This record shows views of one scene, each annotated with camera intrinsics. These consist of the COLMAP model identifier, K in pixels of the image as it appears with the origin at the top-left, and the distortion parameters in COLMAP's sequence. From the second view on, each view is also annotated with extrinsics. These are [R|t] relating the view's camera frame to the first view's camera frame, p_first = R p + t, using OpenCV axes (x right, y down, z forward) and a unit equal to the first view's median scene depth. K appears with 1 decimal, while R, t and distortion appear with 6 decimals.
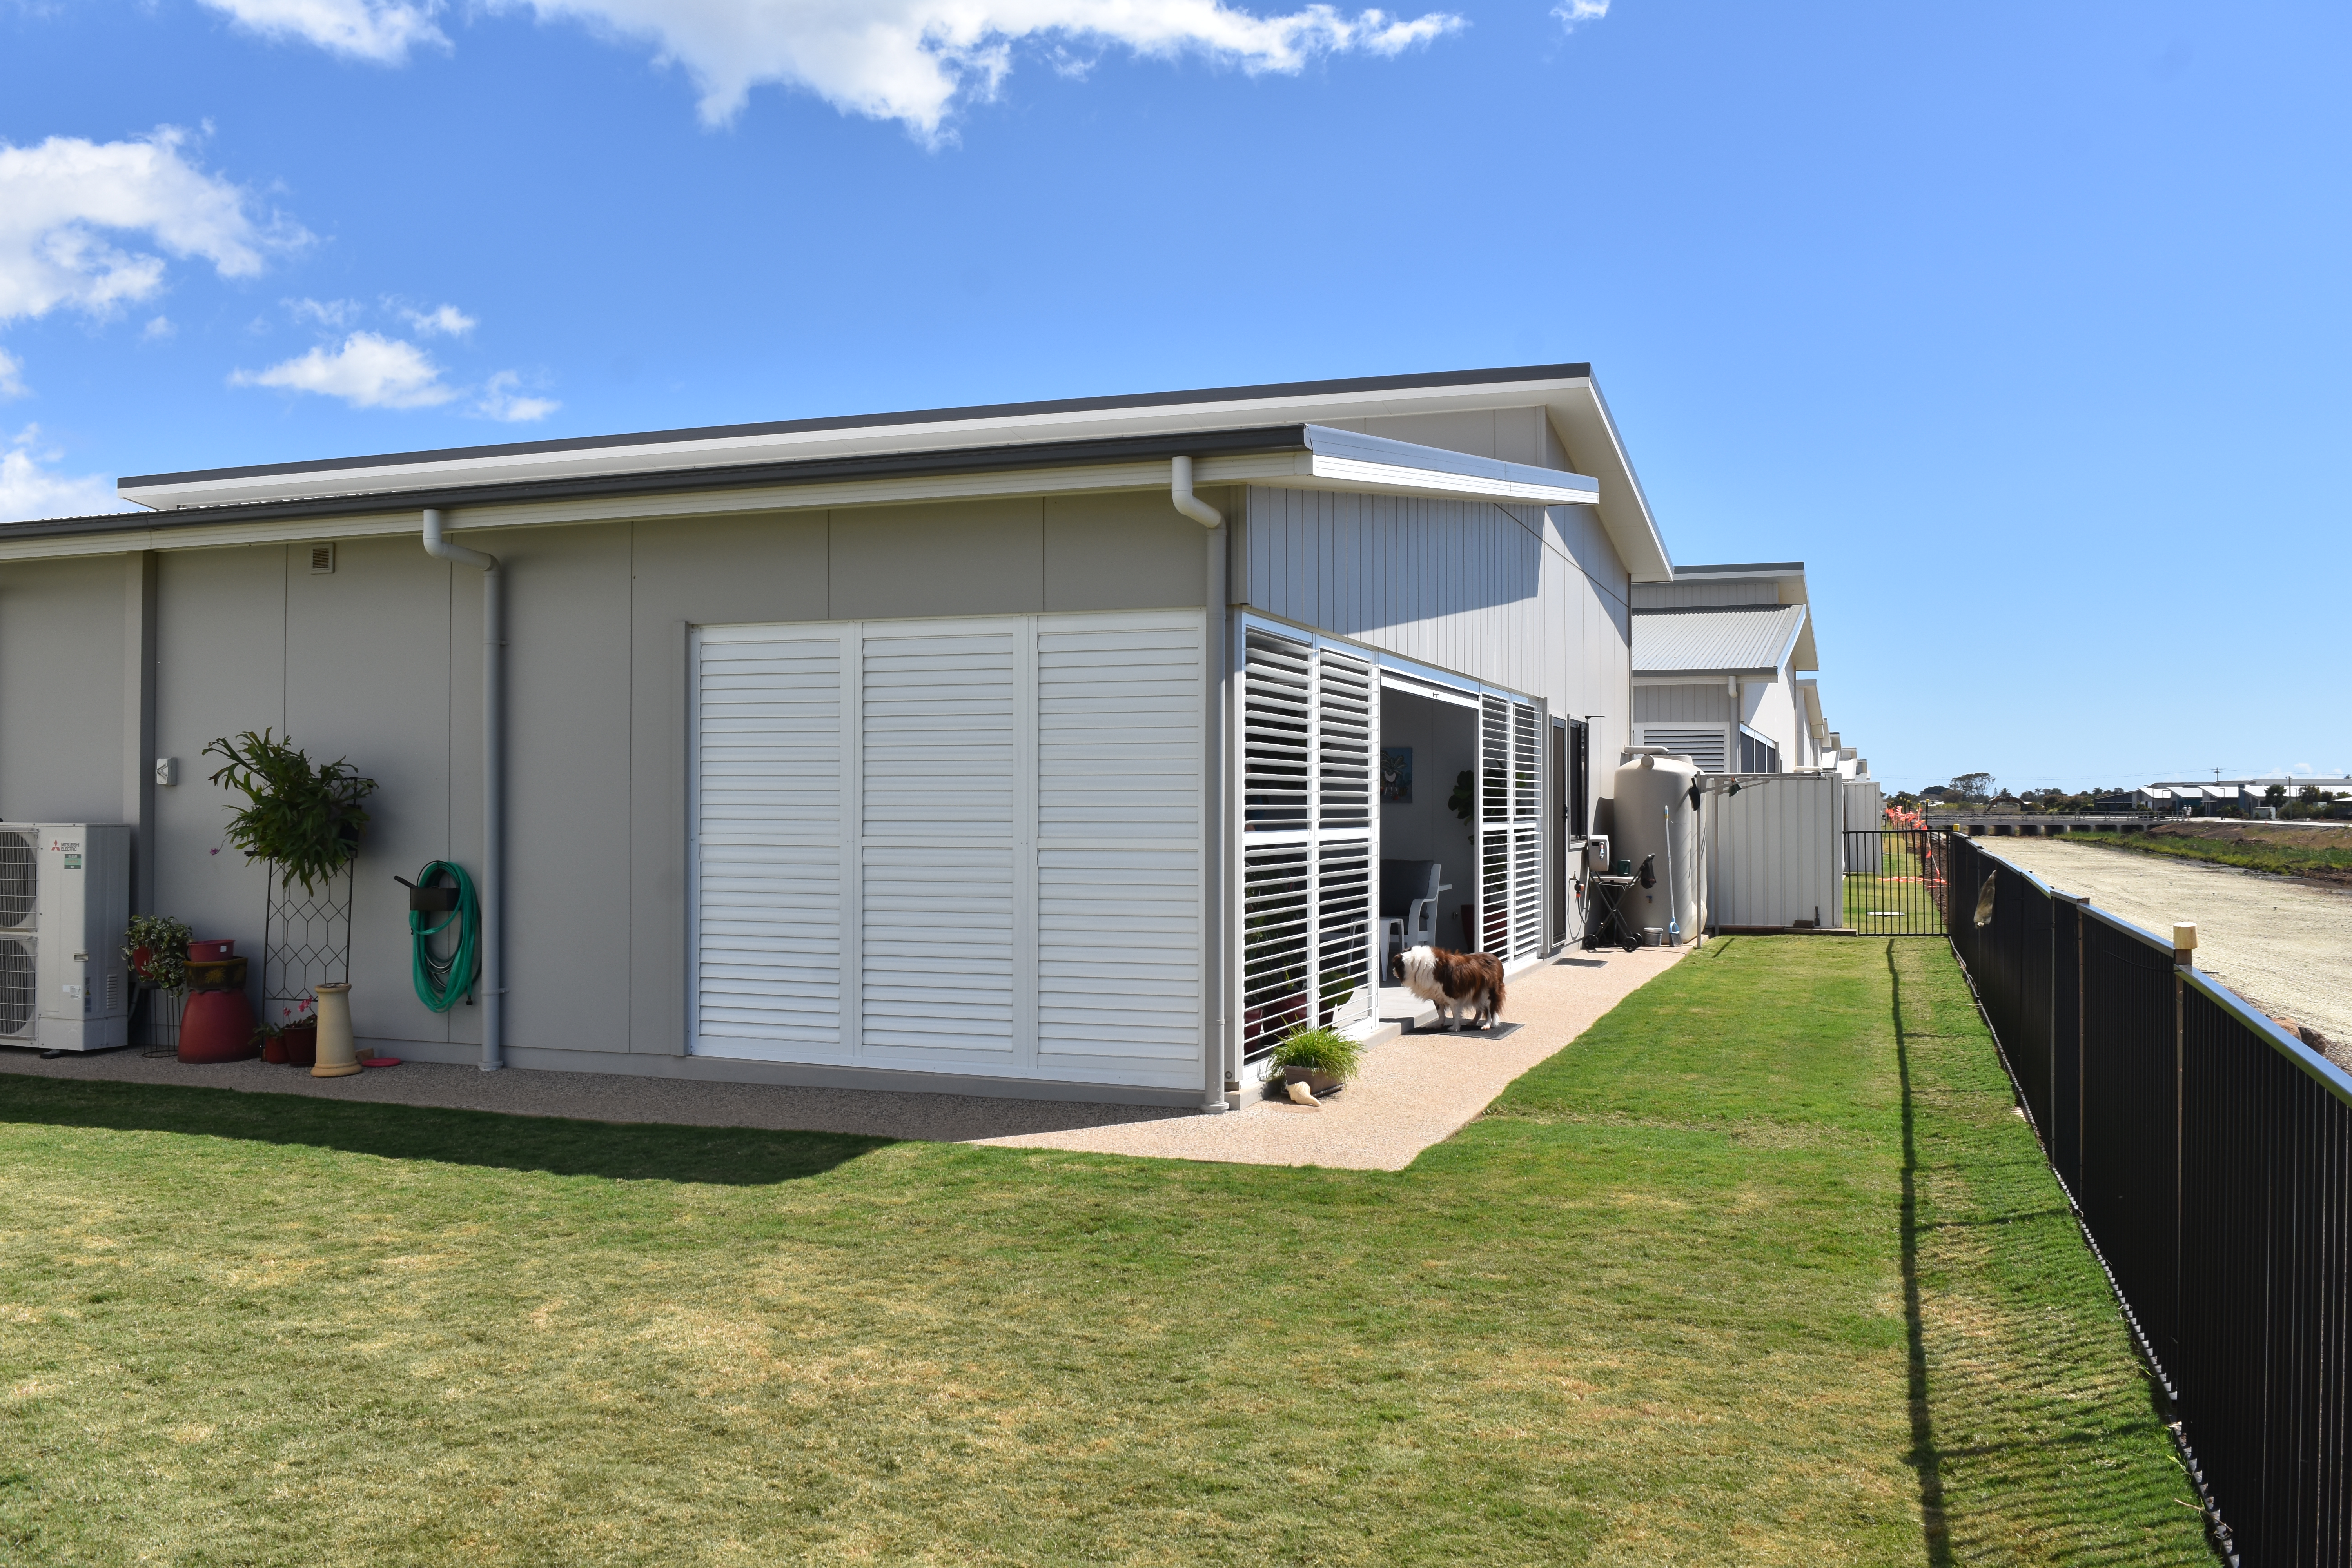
lens RADIAL K [[1994.6, 0, 1178.7], [0, 1994.6, 772.5], [0, 0, 1]] dist [-0.072279, -0.005609]
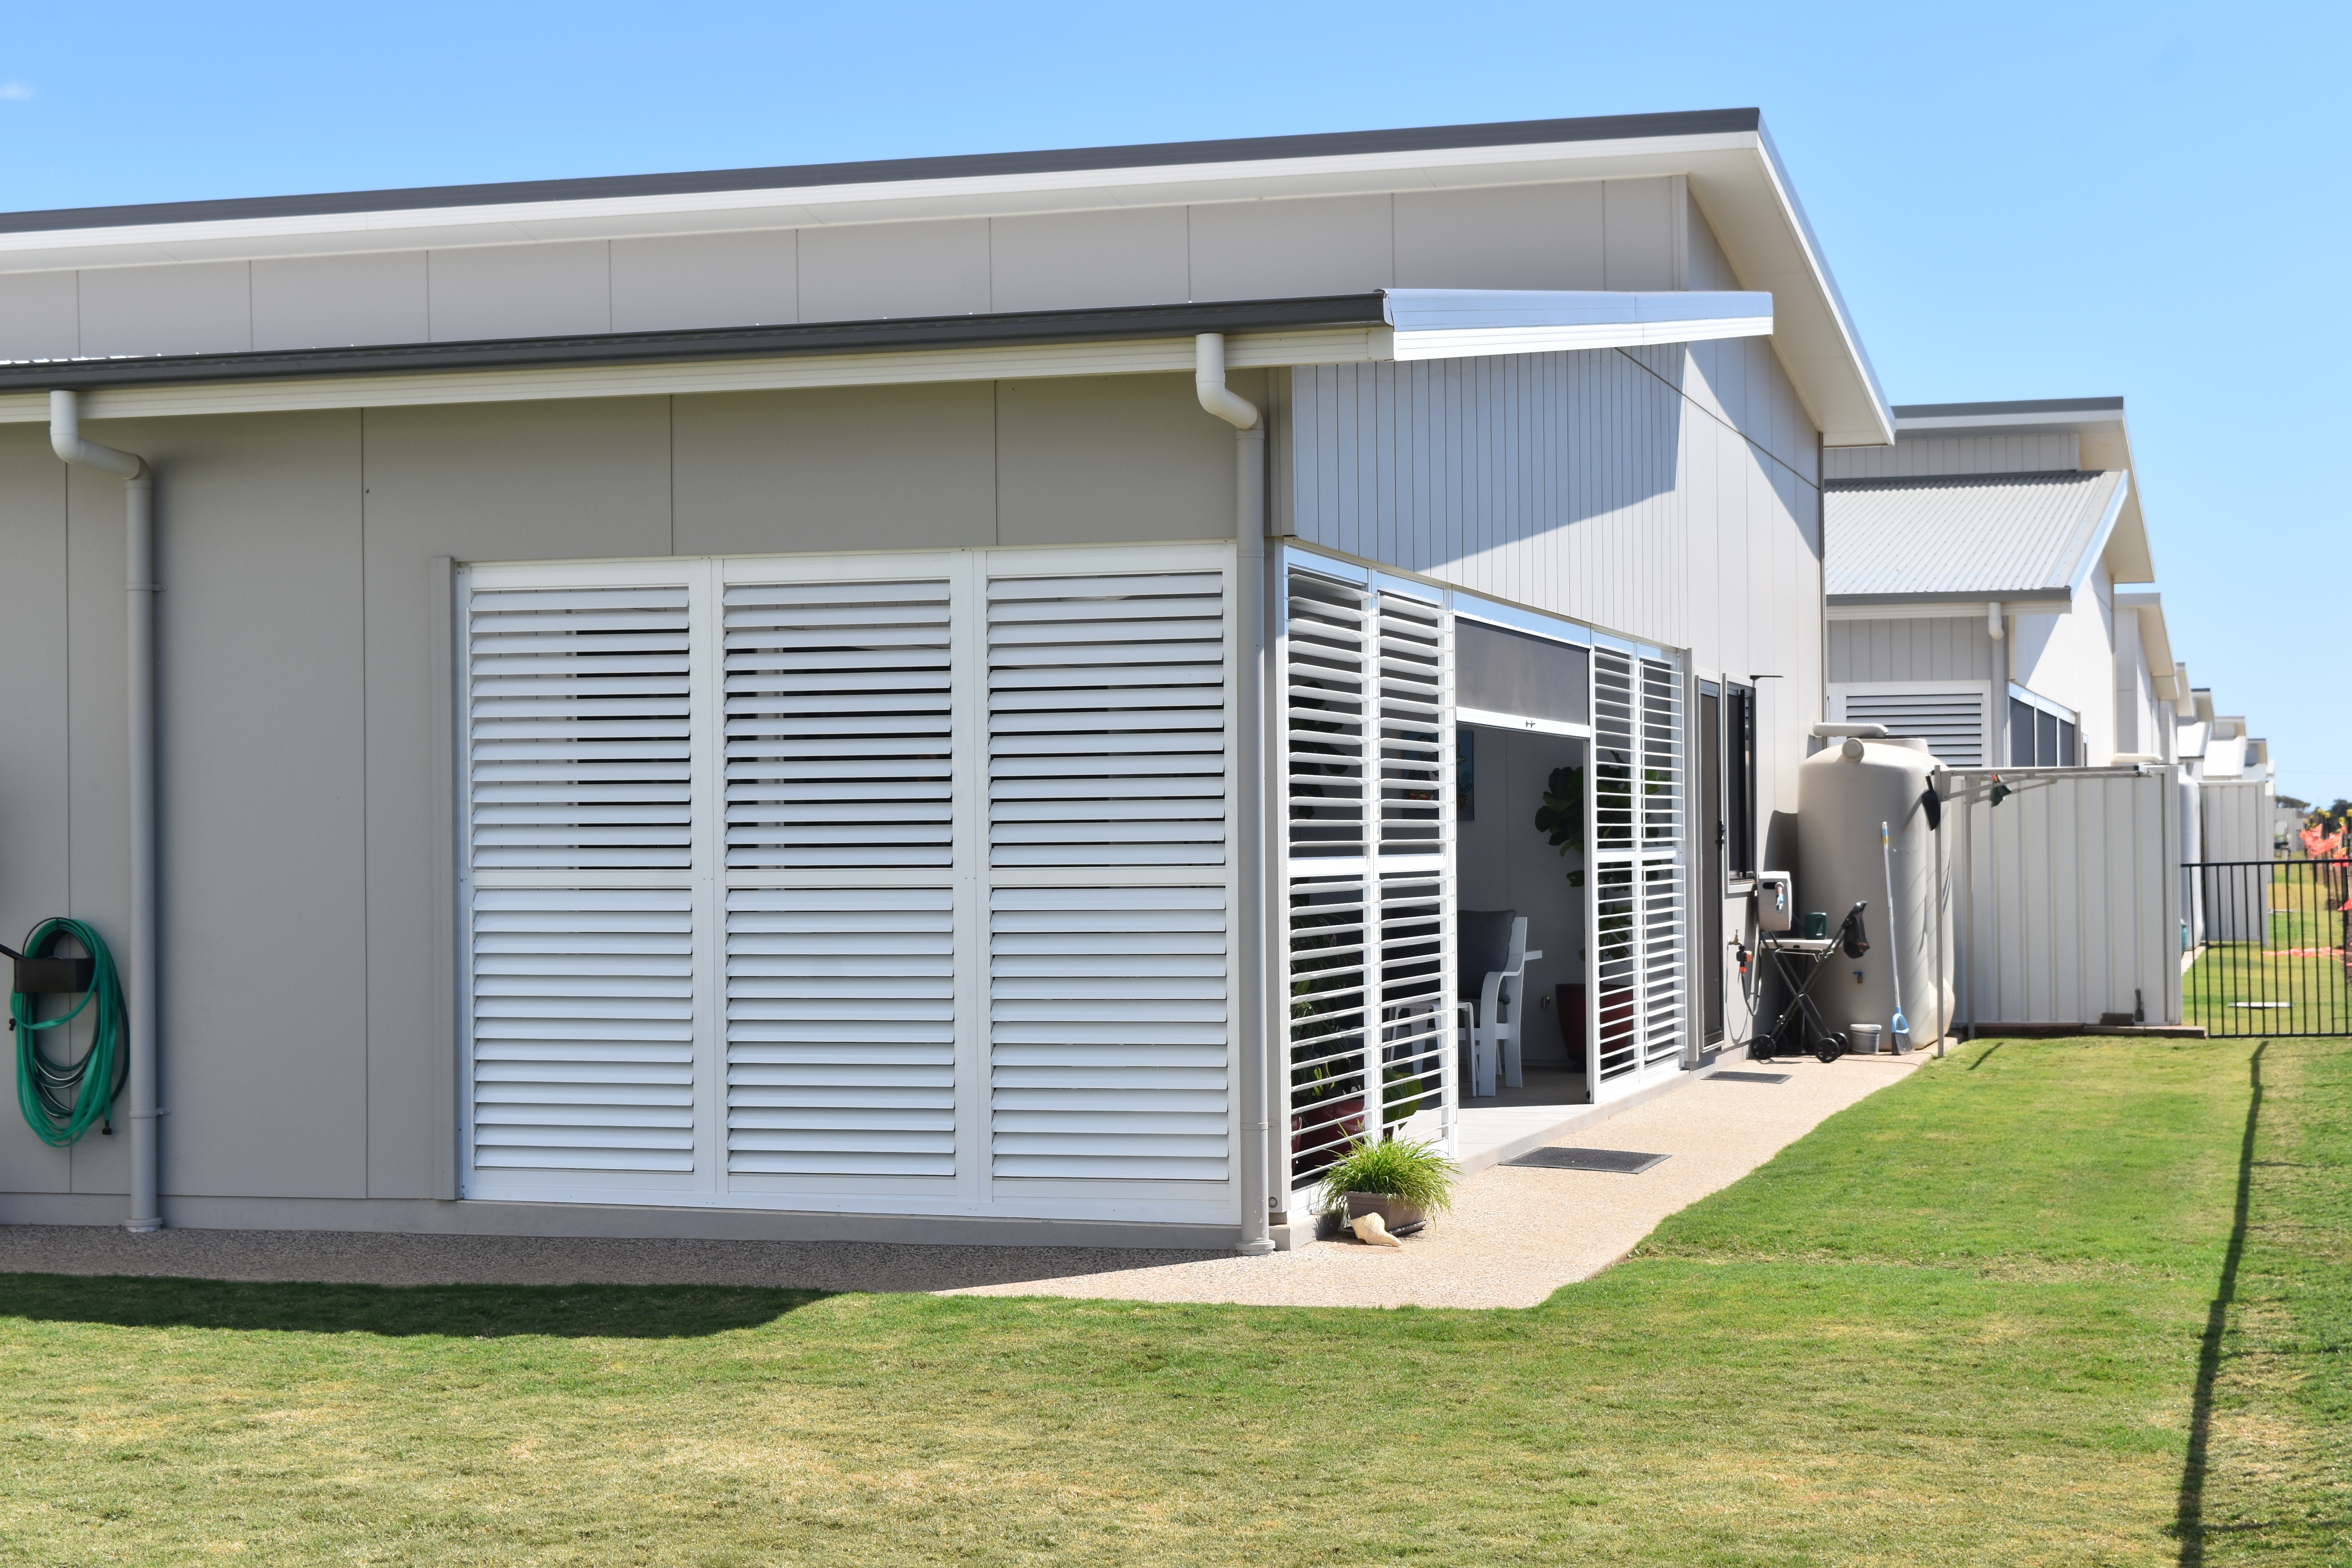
lens RADIAL K [[3920.9, 0, 1176.0], [0, 3920.9, 784.0], [0, 0, 1]] dist [0.011047, 0.223415]
pose [[0.998049, -0.008857, 0.061798, -0.082089], [0.008690, 0.999958, 0.002976, -0.000717], [-0.061822, -0.002433, 0.998084, -0.337178]]
